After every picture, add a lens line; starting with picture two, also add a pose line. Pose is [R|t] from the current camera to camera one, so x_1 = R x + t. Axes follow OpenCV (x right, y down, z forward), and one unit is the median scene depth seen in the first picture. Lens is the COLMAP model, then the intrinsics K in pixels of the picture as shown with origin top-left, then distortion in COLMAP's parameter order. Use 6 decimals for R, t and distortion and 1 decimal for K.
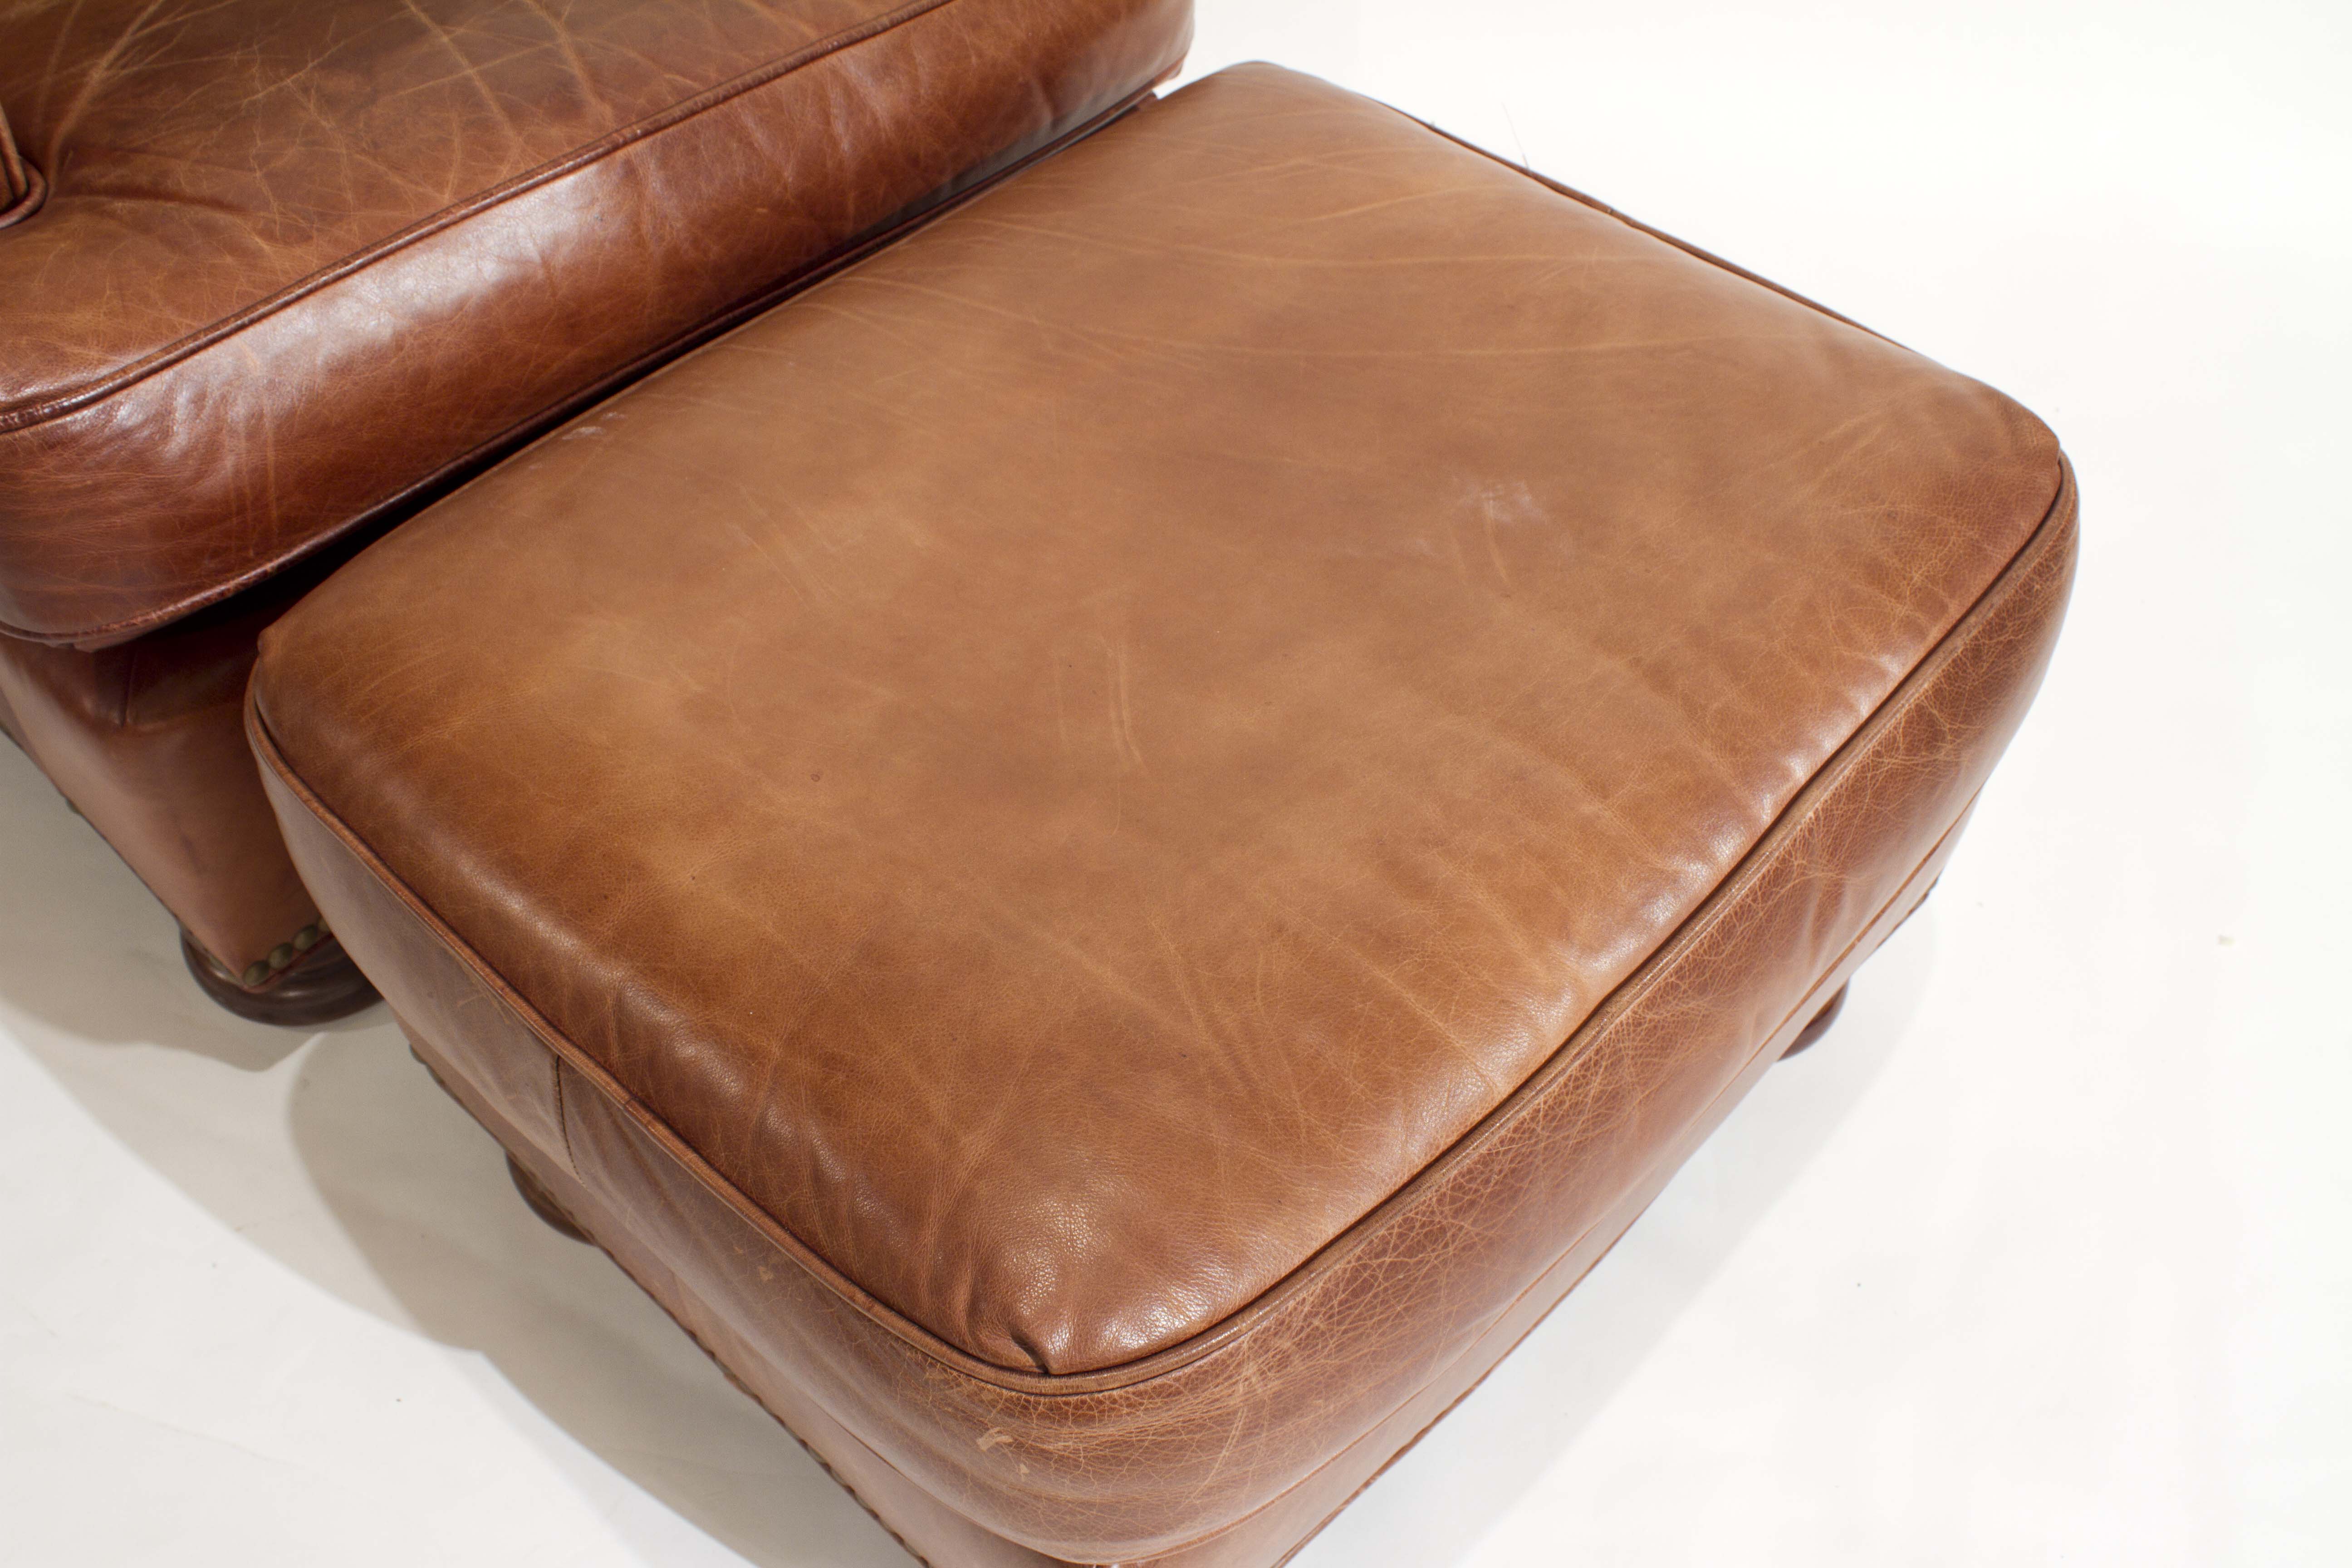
lens RADIAL K [[2427.8, 0, 1176.0], [0, 2427.8, 784.0], [0, 0, 1]] dist [-0.102019, 0.011402]
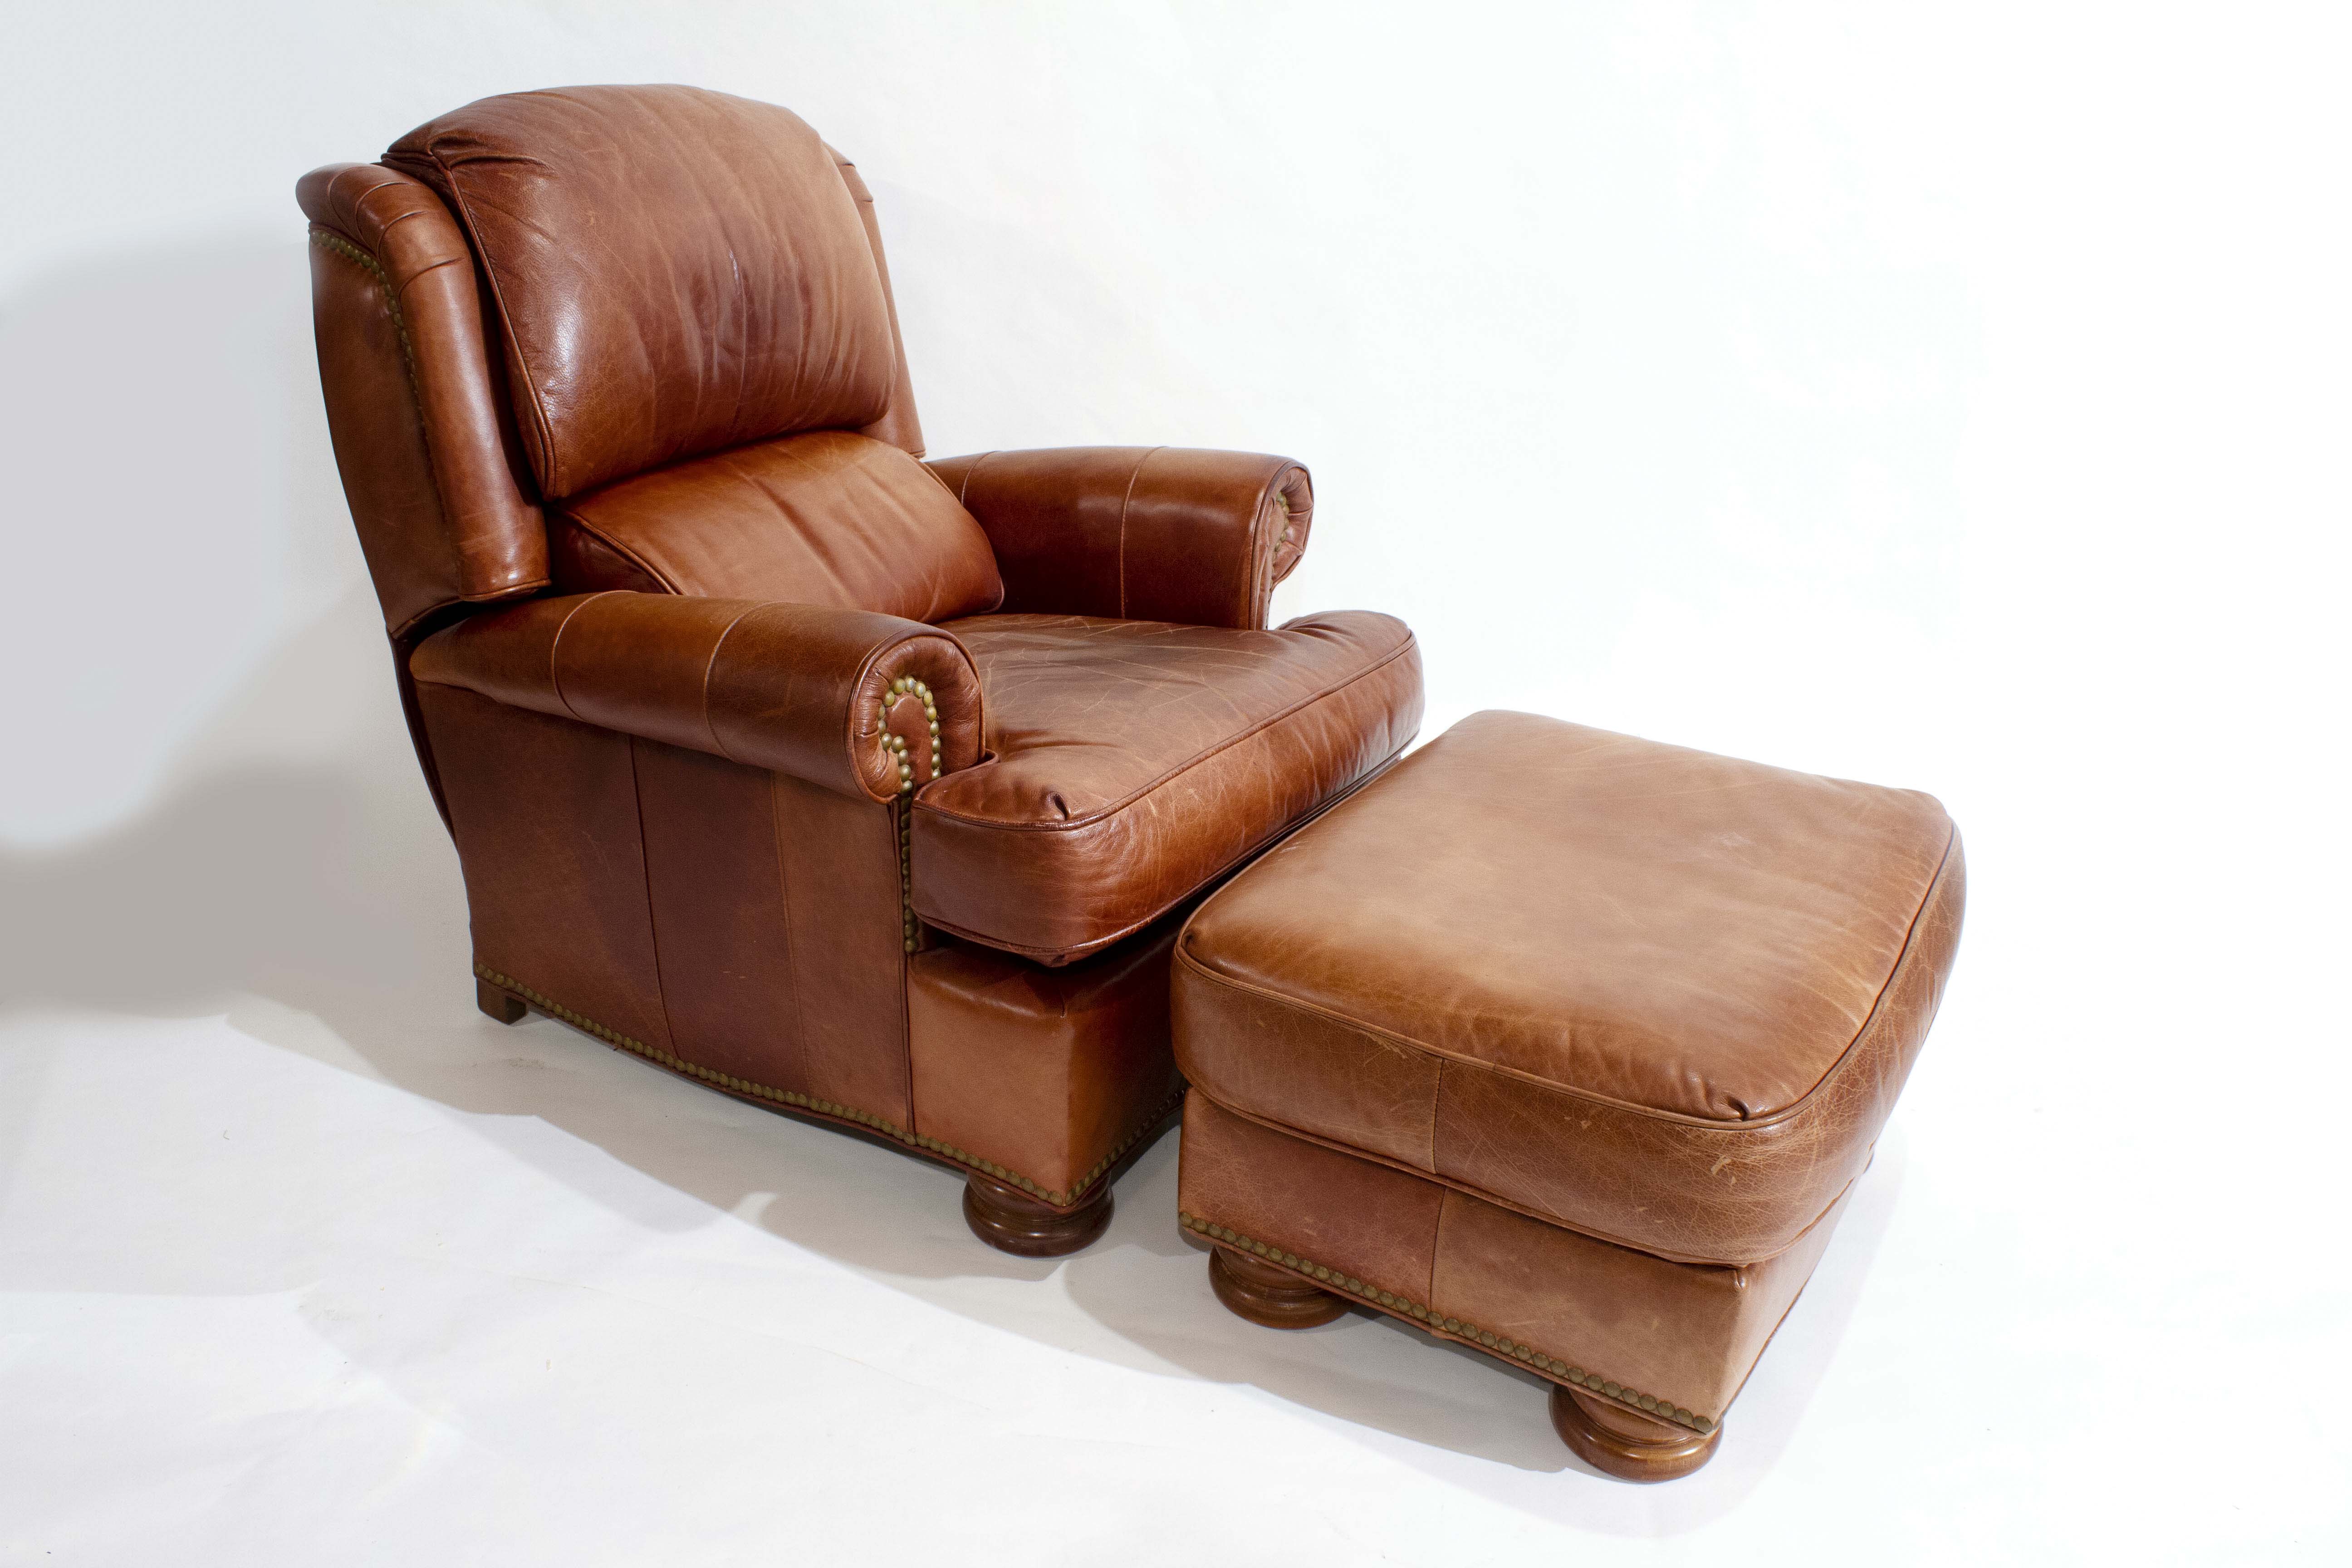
lens RADIAL K [[1962.3, 0, 1148.4], [0, 1962.3, 797.5], [0, 0, 1]] dist [-0.171165, 0.169982]
pose [[0.982164, -0.067217, 0.175600, -0.637819], [0.132386, 0.910402, -0.391972, 0.431546], [-0.133520, 0.408228, 0.903063, -0.461907]]
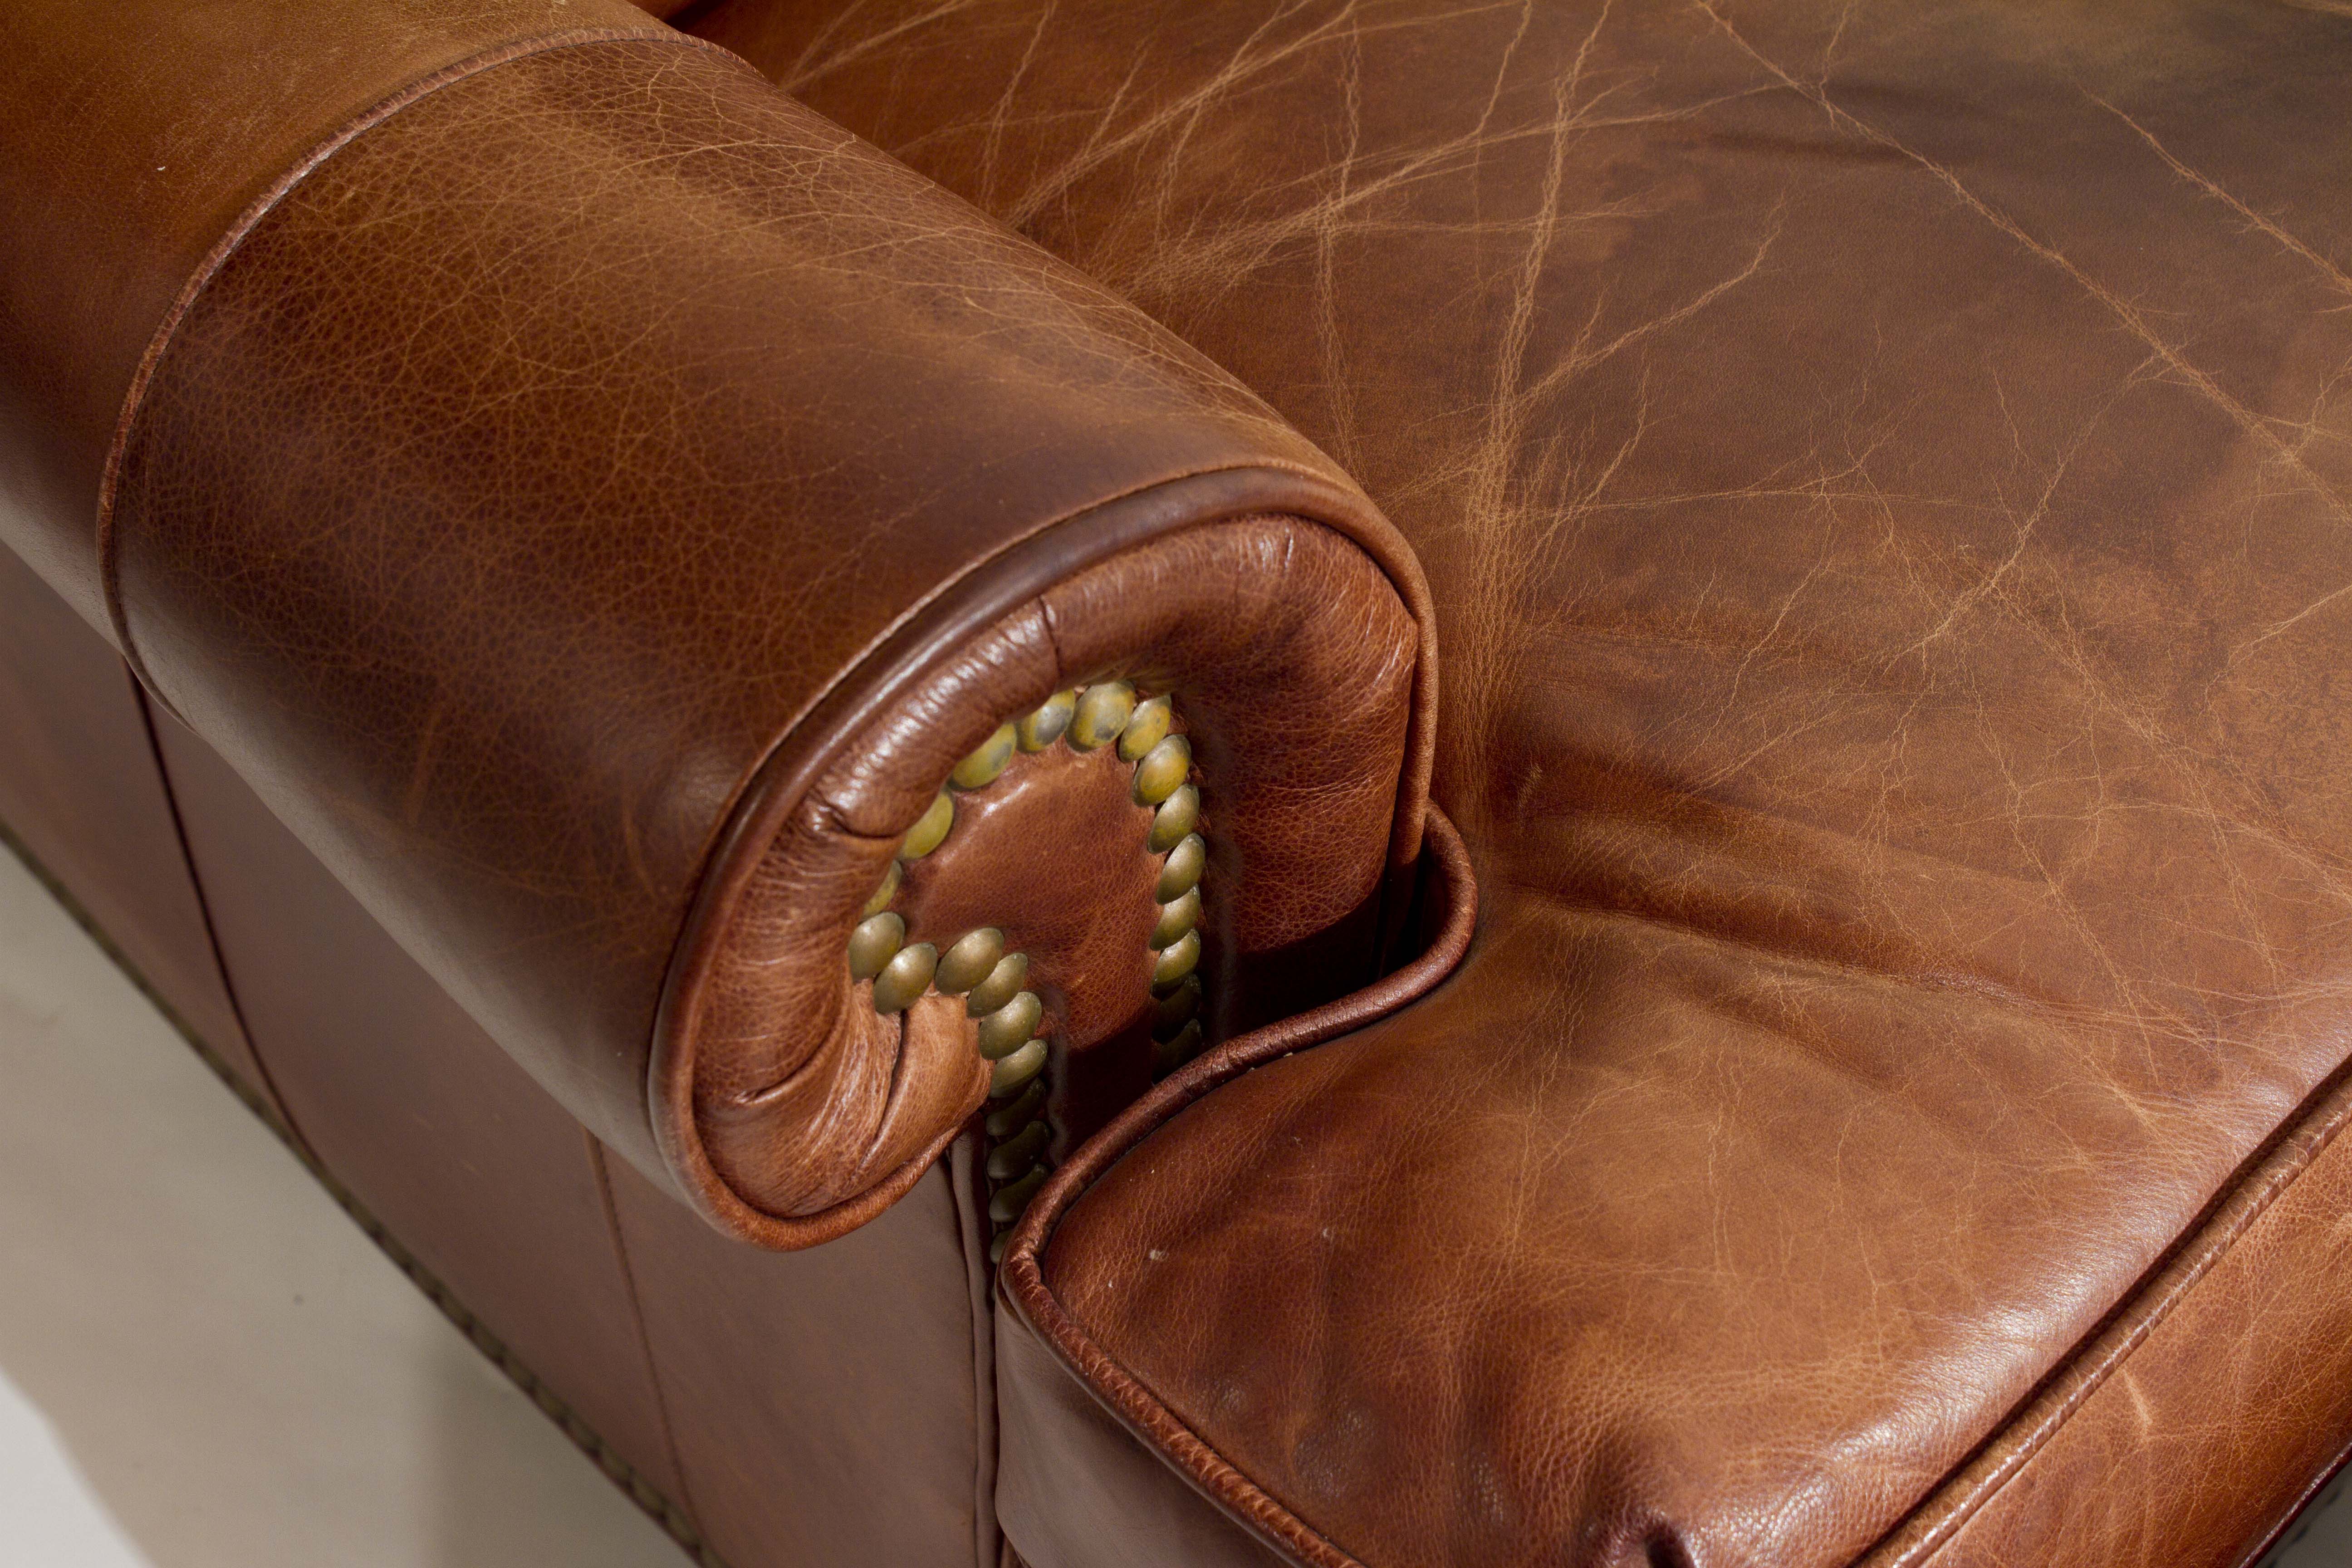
lens RADIAL K [[4073.1, 0, 1176.0], [0, 4073.1, 784.0], [0, 0, 1]] dist [-0.001798, 0.197845]
pose [[0.998351, 0.044845, -0.035846, -0.502678], [-0.043084, 0.997894, 0.048481, -0.295355], [0.037945, -0.046856, 0.998181, 0.267787]]
